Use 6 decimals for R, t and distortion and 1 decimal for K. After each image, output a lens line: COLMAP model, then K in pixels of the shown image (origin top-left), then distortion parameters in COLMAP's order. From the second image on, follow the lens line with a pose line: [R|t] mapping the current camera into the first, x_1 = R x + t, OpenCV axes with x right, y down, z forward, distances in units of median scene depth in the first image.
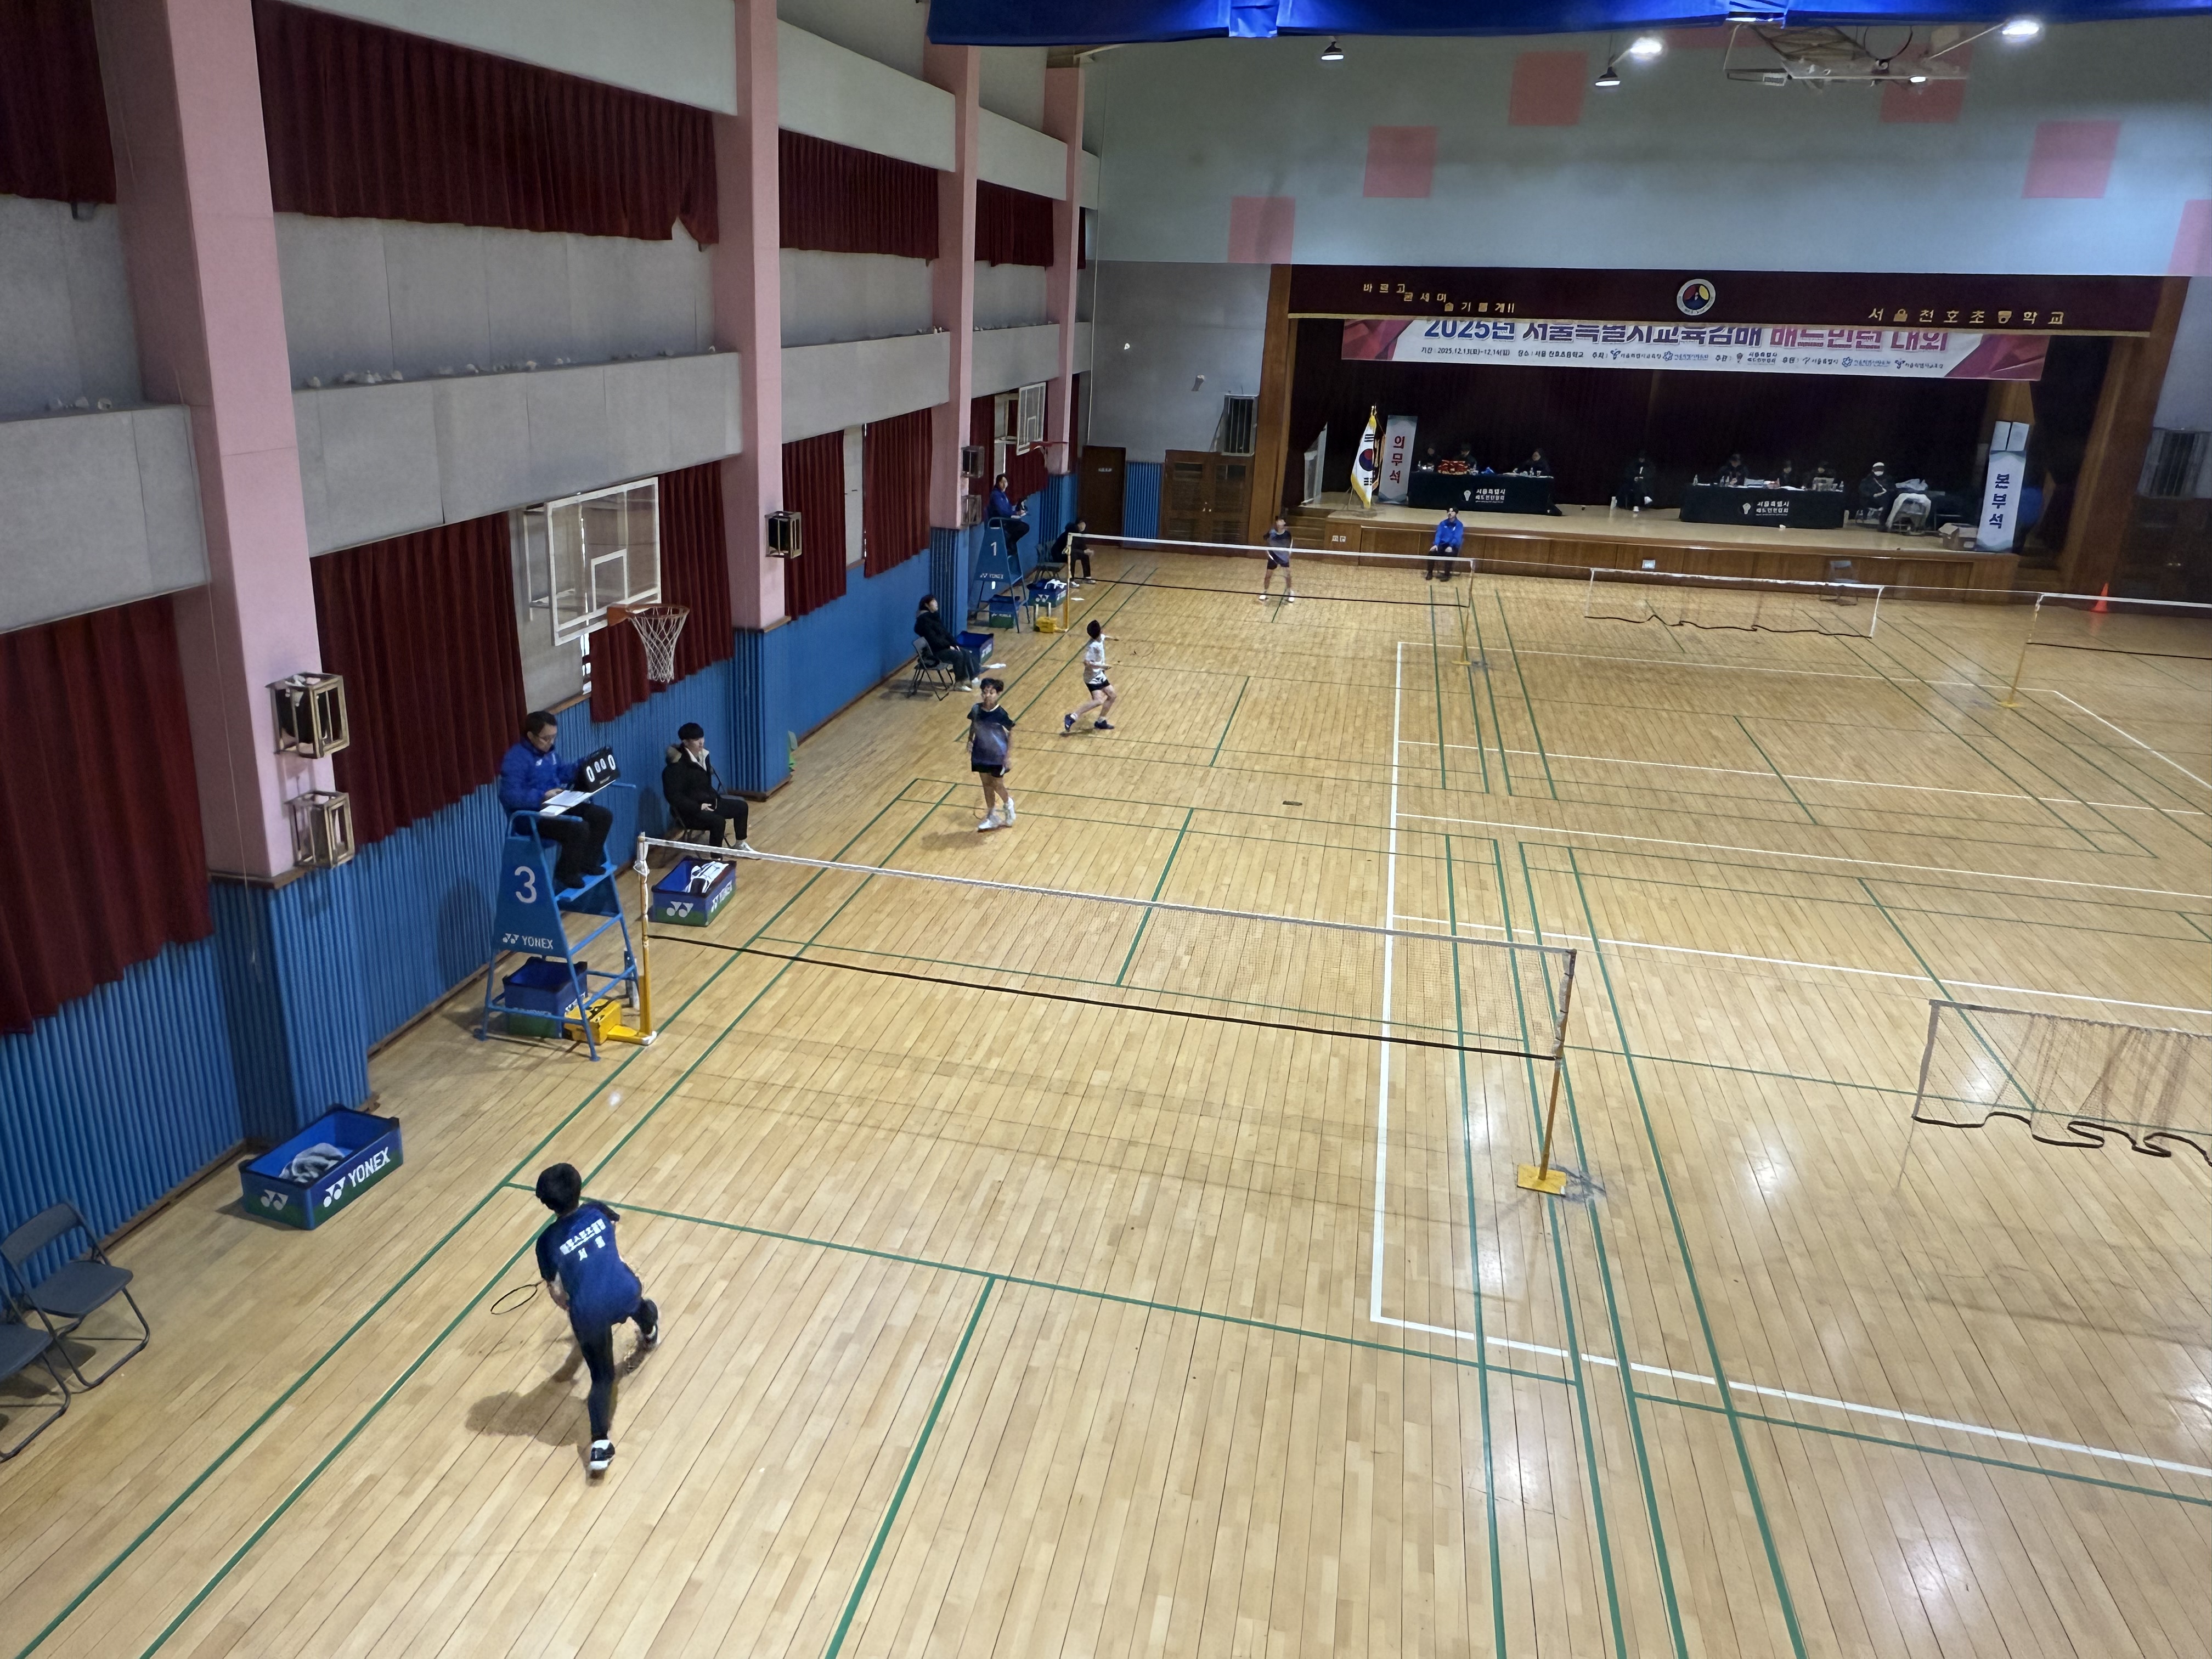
lens RADIAL K [[1555.5, 0, 947.4], [0, 1555.5, 814.3], [0, 0, 1]] dist [0.032115, -0.033509]
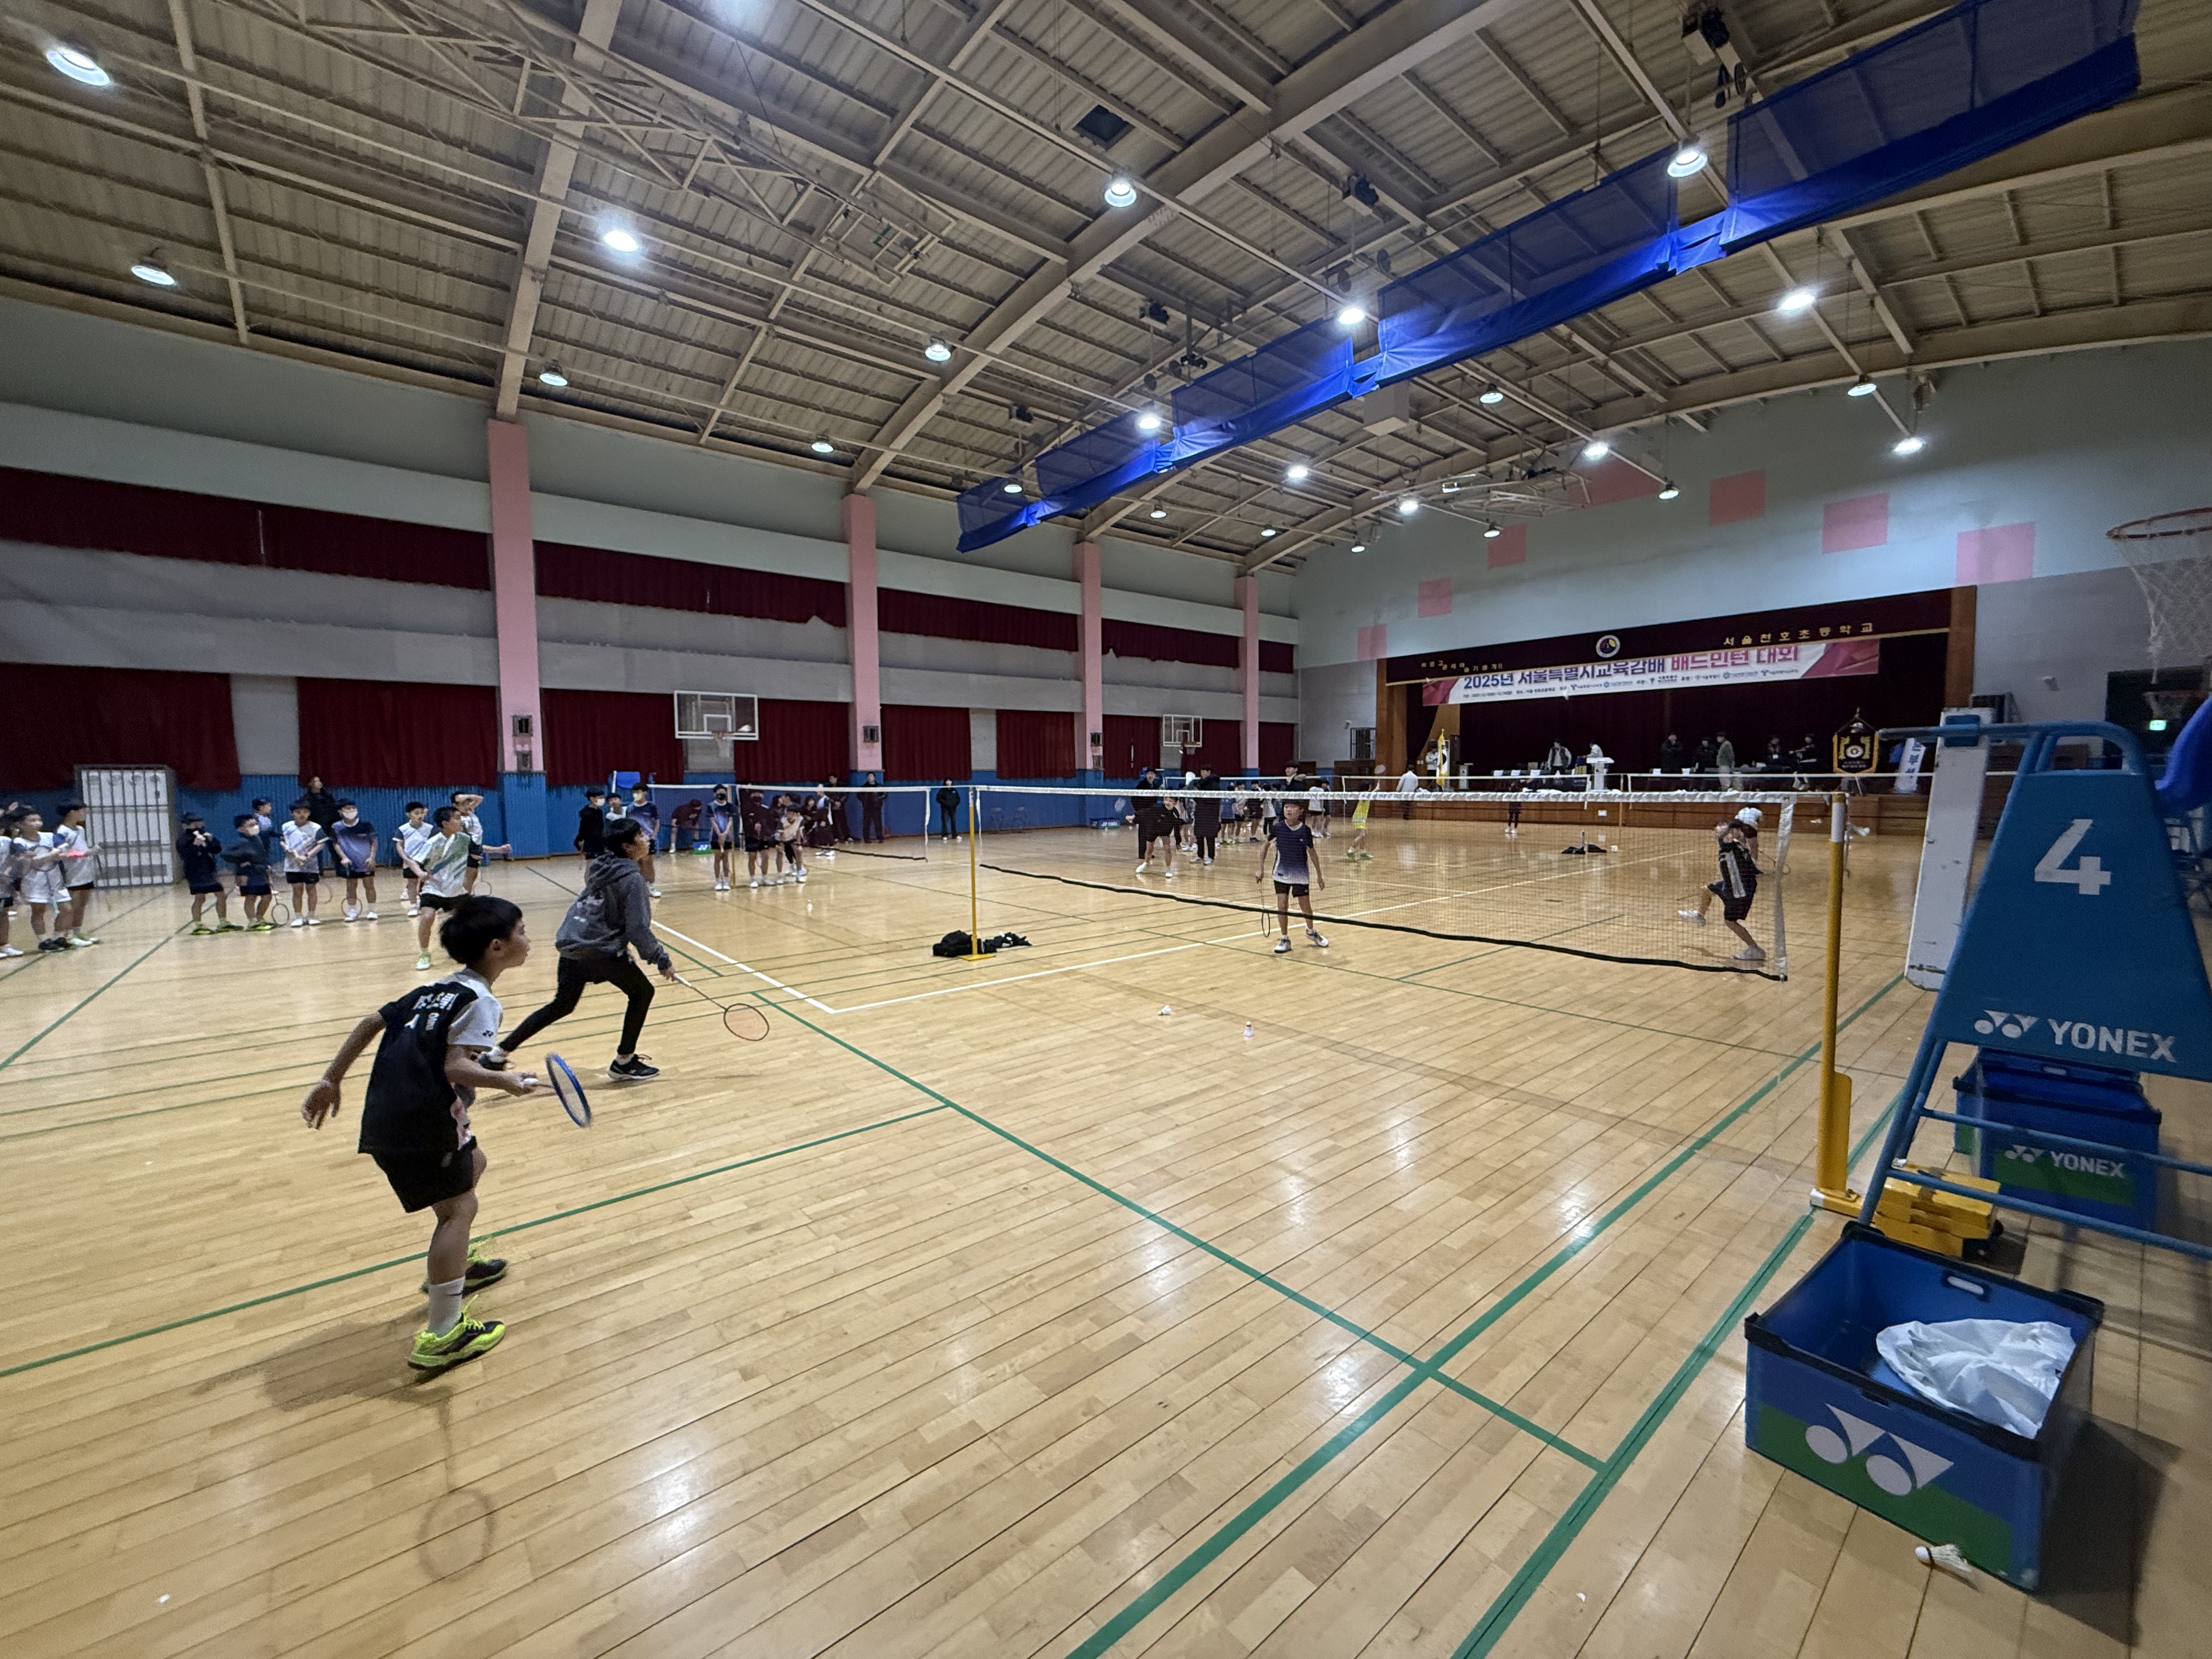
lens RADIAL K [[877.9, 0, 1112.8], [0, 877.9, 816.2], [0, 0, 1]] dist [-0.002654, -0.000270]
pose [[0.826396, -0.005957, -0.563058, 0.551644], [-0.152990, 0.959954, -0.234697, 0.120150], [0.541908, 0.280095, 0.792390, 0.065667]]
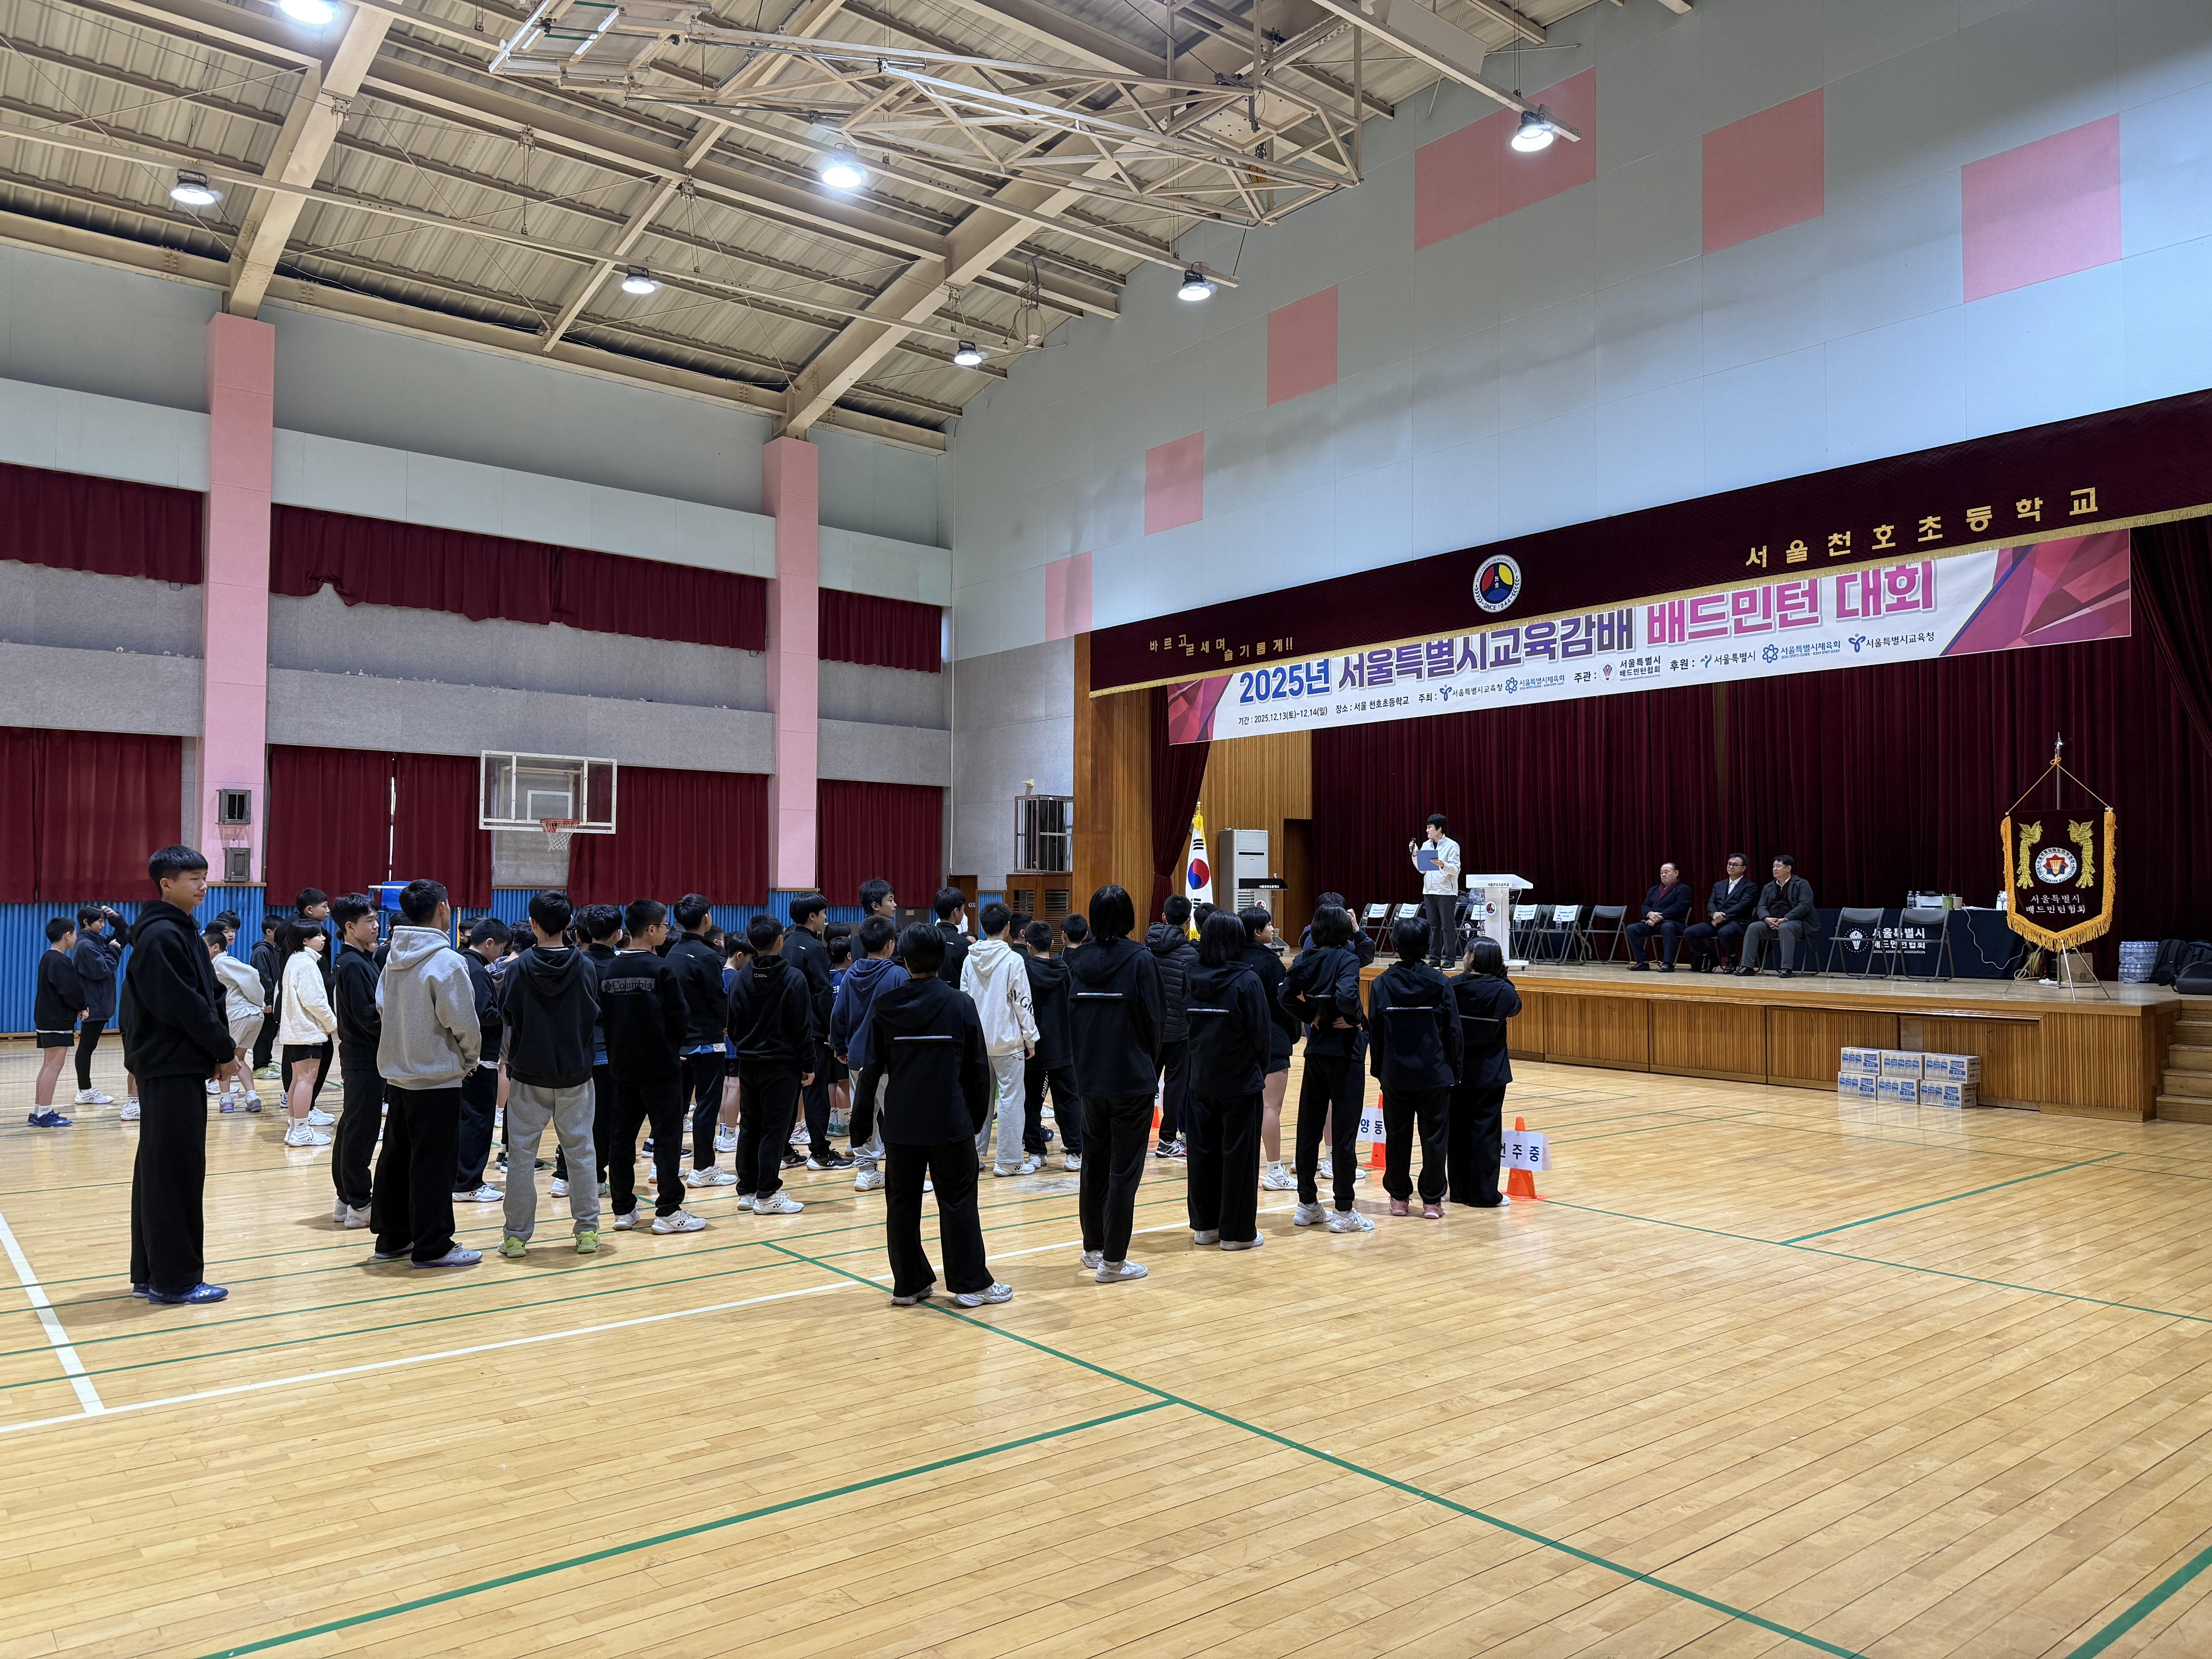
lens RADIAL K [[1555.5, 0, 1122.3], [0, 1555.5, 841.9], [0, 0, 1]] dist [0.032115, -0.033509]
pose [[0.823457, -0.041785, -0.565838, 0.682649], [-0.172398, 0.931706, -0.319691, -0.016109], [0.540553, 0.360801, 0.760016, 0.484077]]
